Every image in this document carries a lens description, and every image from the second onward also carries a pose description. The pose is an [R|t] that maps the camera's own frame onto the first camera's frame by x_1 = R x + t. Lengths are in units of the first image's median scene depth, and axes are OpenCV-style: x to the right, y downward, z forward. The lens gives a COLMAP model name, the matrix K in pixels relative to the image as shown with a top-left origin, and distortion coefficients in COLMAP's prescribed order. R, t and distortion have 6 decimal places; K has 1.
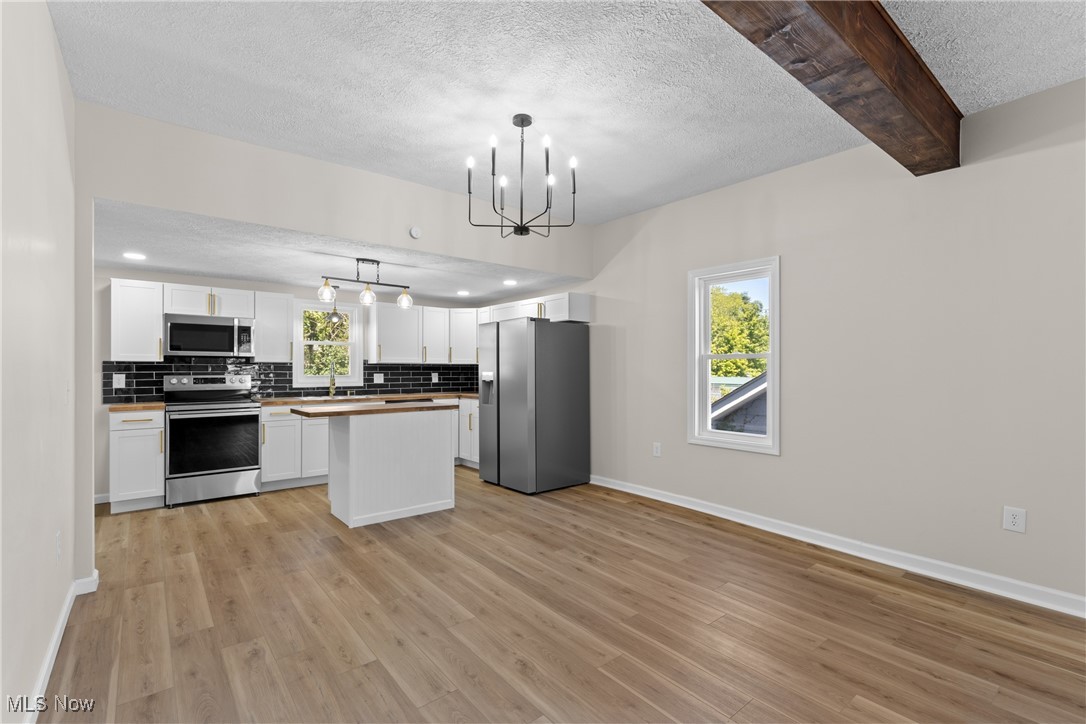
lens RADIAL K [[488.1, 0, 543.0], [0, 488.1, 368.7], [0, 0, 1]] dist [0.007950, -0.001006]
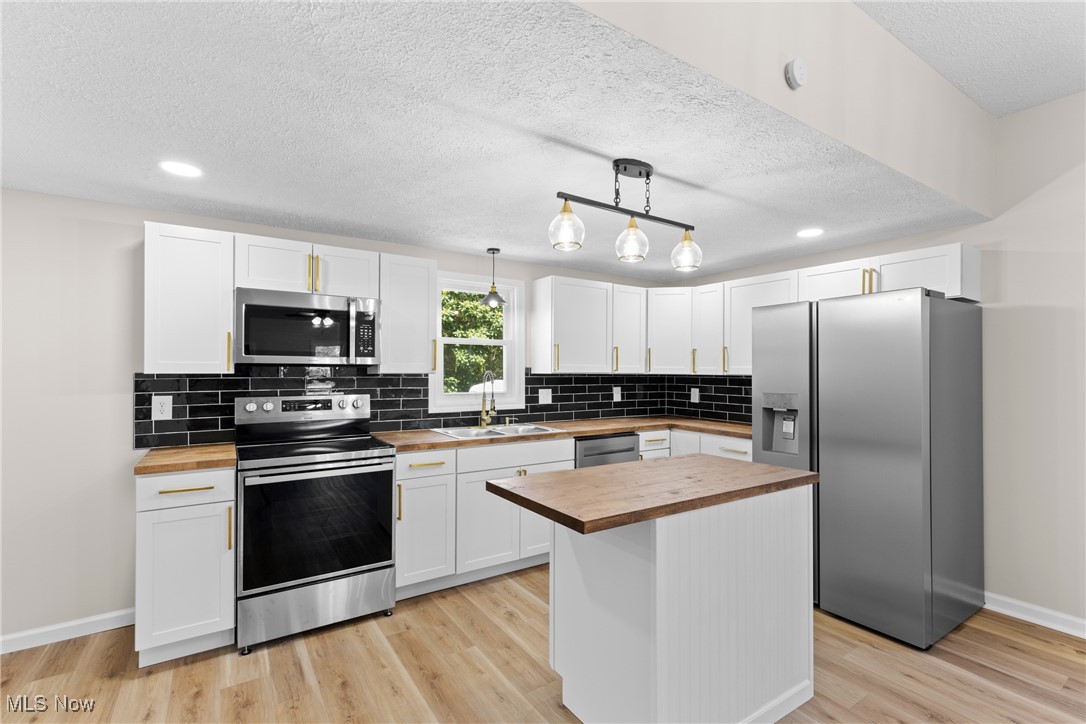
lens RADIAL K [[488.1, 0, 541.4], [0, 488.1, 371.0], [0, 0, 1]] dist [0.007950, -0.001006]
pose [[0.994231, 0.006314, -0.107079, -0.365644], [-0.005721, 0.999967, 0.005843, -0.023445], [0.107112, -0.005197, 0.994233, 0.481591]]
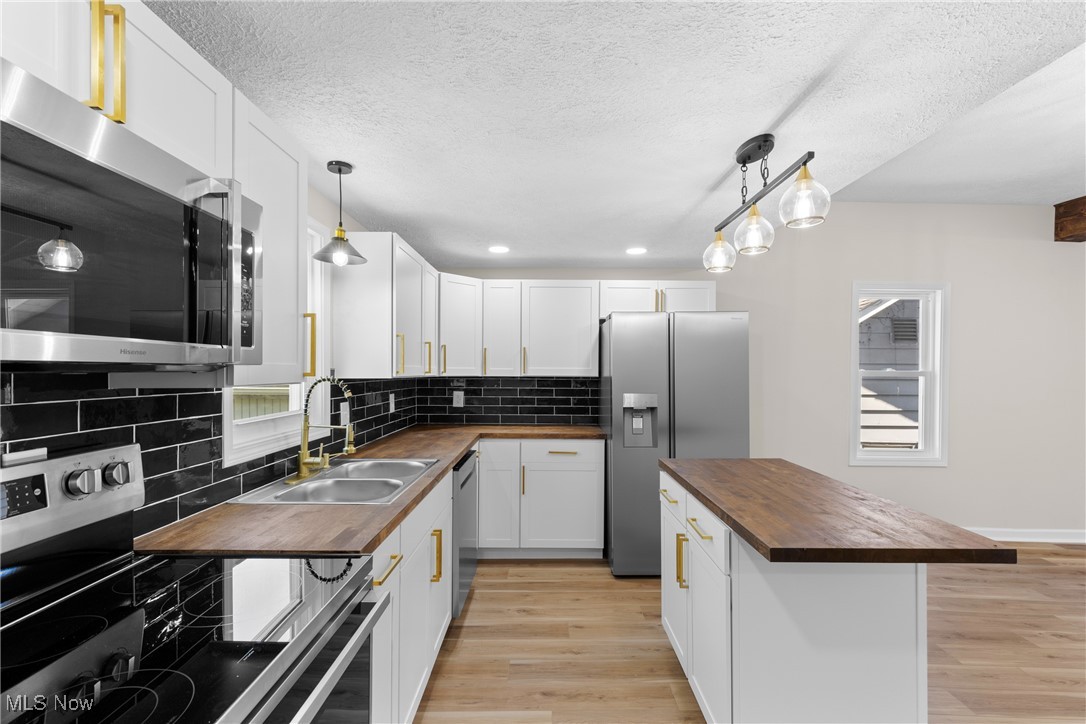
lens RADIAL K [[488.1, 0, 544.4], [0, 488.1, 366.9], [0, 0, 1]] dist [0.007950, -0.001006]
pose [[0.631345, 0.008321, 0.775457, -0.743141], [-0.007102, 0.999963, -0.004948, -0.025289], [-0.775469, -0.002384, 0.631381, 0.810217]]
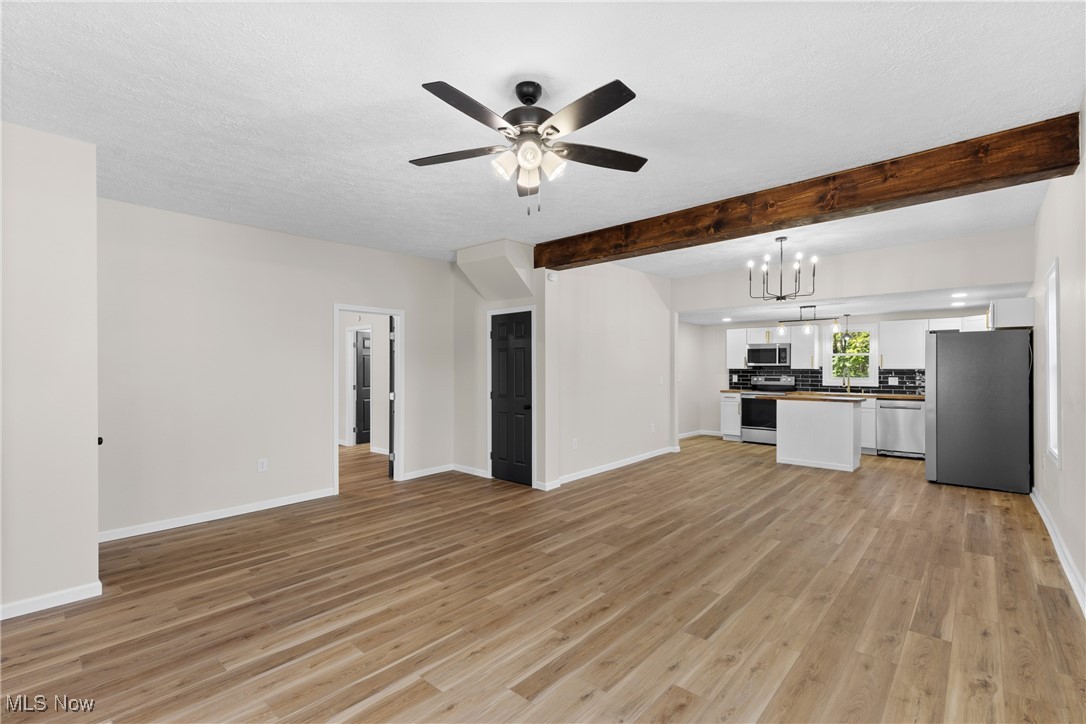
lens RADIAL K [[488.1, 0, 542.9], [0, 488.1, 365.4], [0, 0, 1]] dist [0.007950, -0.001006]
pose [[0.154749, -0.009326, -0.987910, 1.021646], [-0.002130, 0.999950, -0.009773, -0.007935], [0.987952, 0.003616, 0.154722, -0.104648]]
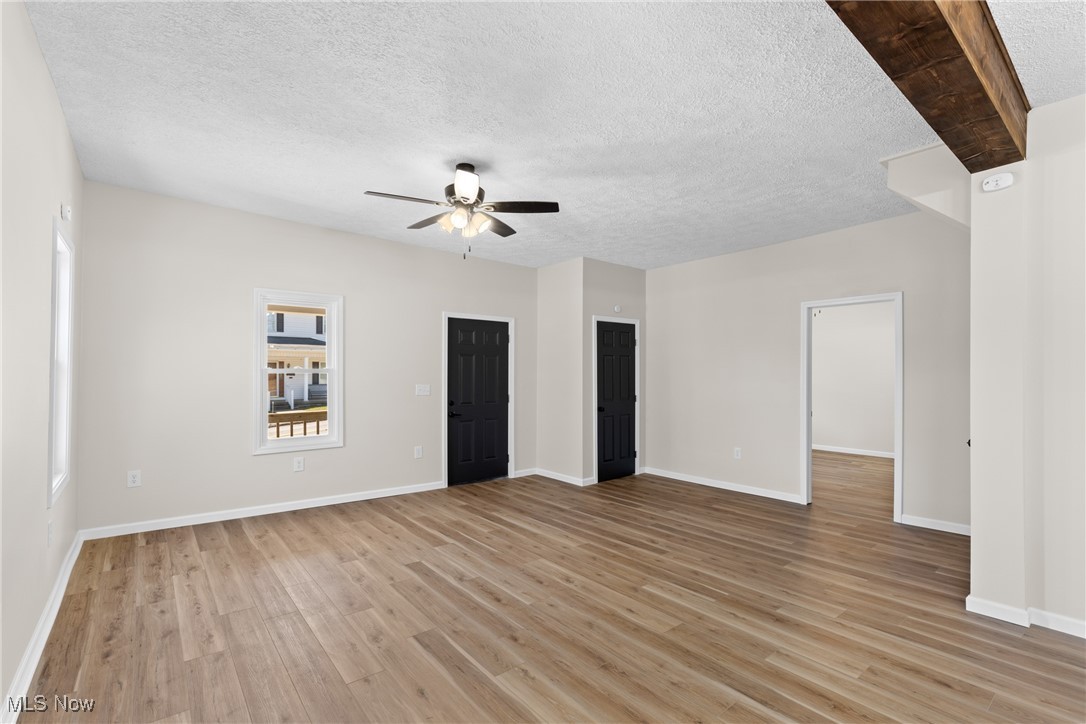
lens RADIAL K [[488.1, 0, 542.3], [0, 488.1, 371.3], [0, 0, 1]] dist [0.007950, -0.001006]
pose [[-0.999986, -0.005101, -0.001296, 0.387666], [-0.005105, 0.999983, 0.002827, -0.010047], [0.001282, 0.002834, -0.999995, 0.683411]]
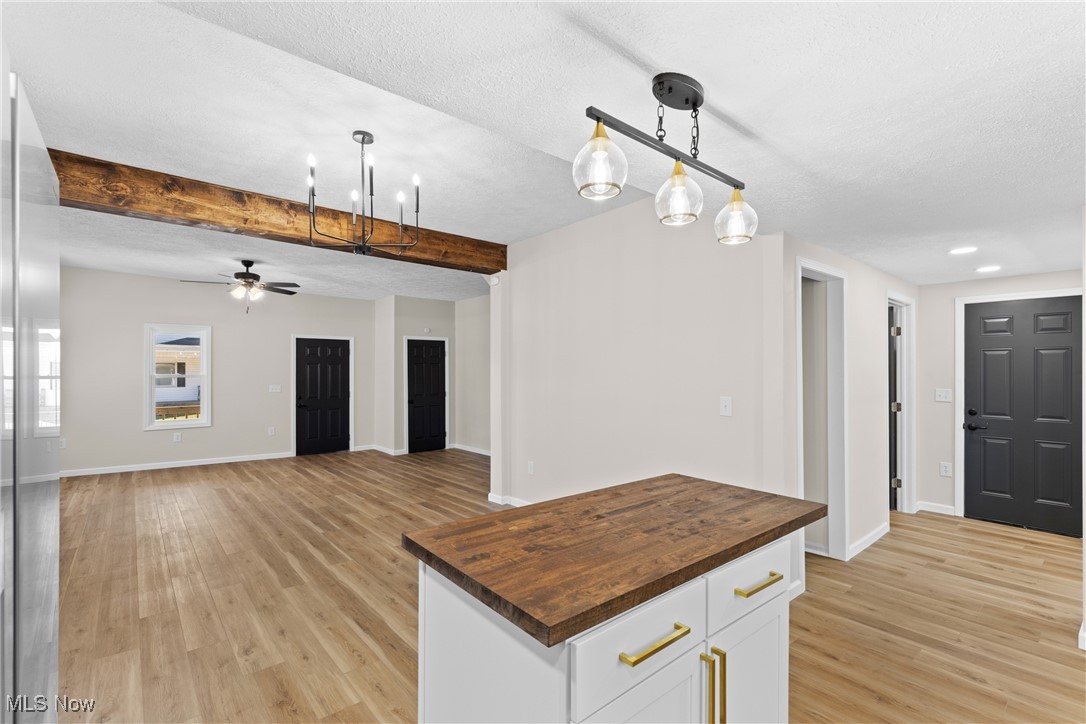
lens RADIAL K [[488.1, 0, 541.6], [0, 488.1, 366.0], [0, 0, 1]] dist [0.007950, -0.001006]
pose [[-0.999887, -0.000594, -0.015045, -0.240964], [-0.000492, 0.999977, -0.006794, -0.028429], [0.015049, -0.006786, -0.999864, 1.239729]]
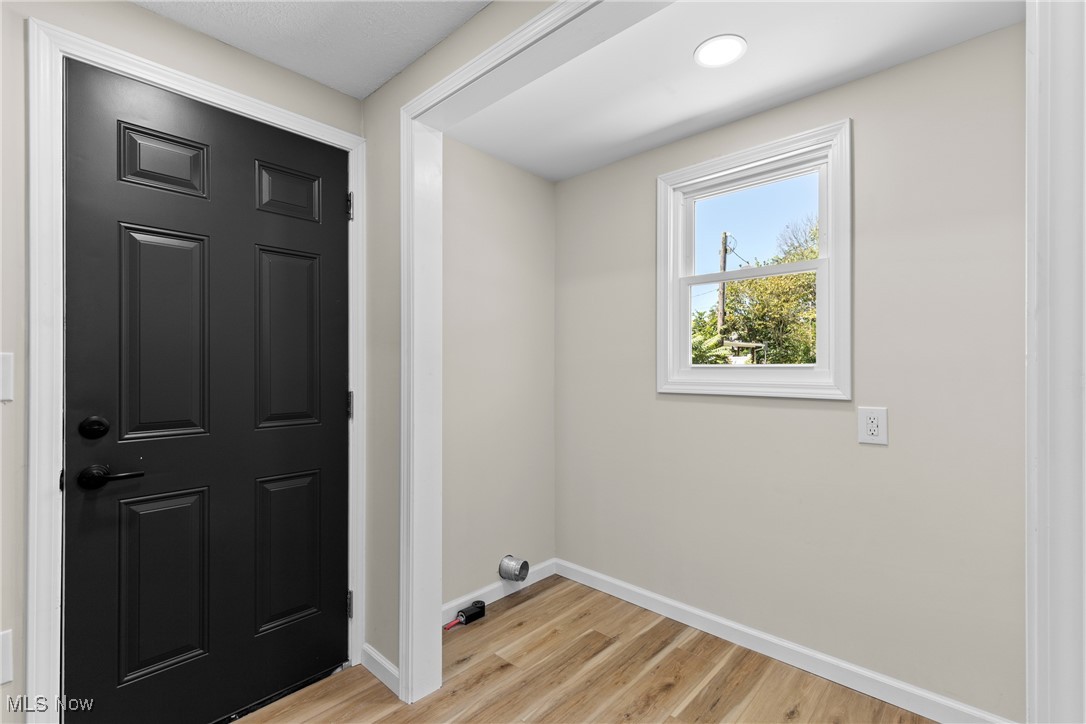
lens RADIAL K [[488.1, 0, 540.7], [0, 488.1, 366.9], [0, 0, 1]] dist [0.007950, -0.001006]
pose [[0.135230, 0.002841, -0.990810, -0.793253], [-0.000077, 0.999996, 0.002857, 0.019553], [0.990814, -0.000310, 0.135229, 0.491078]]
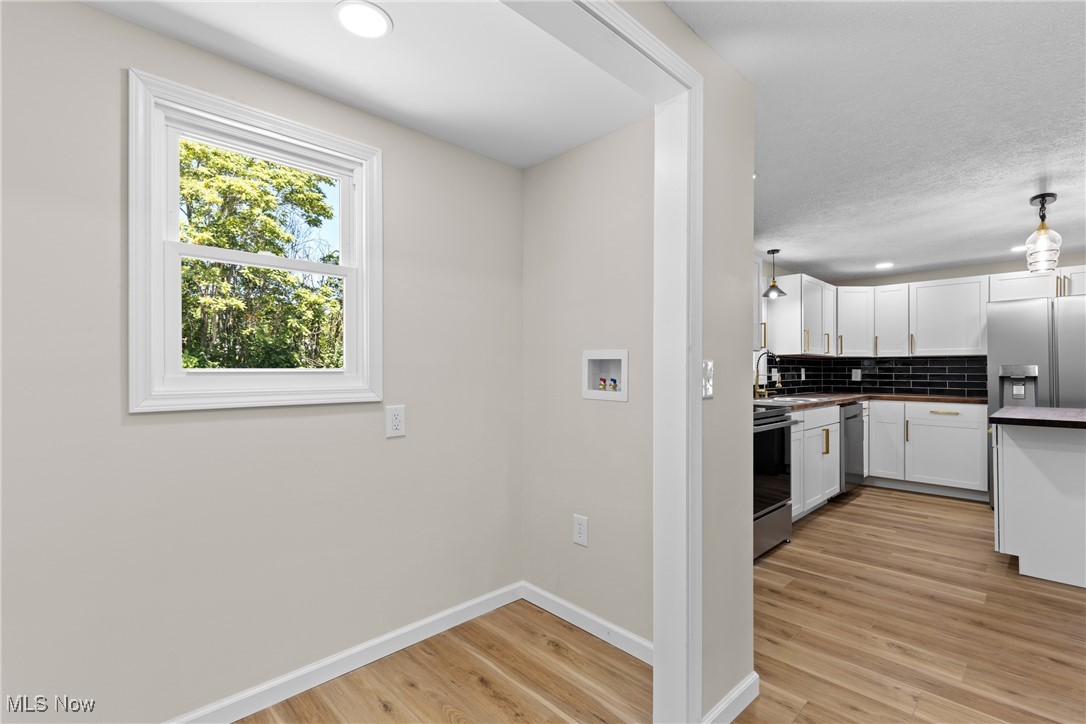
lens RADIAL K [[488.1, 0, 540.0], [0, 488.1, 368.2], [0, 0, 1]] dist [0.007950, -0.001006]
pose [[0.996914, 0.004229, 0.078384, -1.028967], [-0.004057, 0.999989, -0.002359, 0.018096], [-0.078393, 0.002034, 0.996920, 0.346990]]
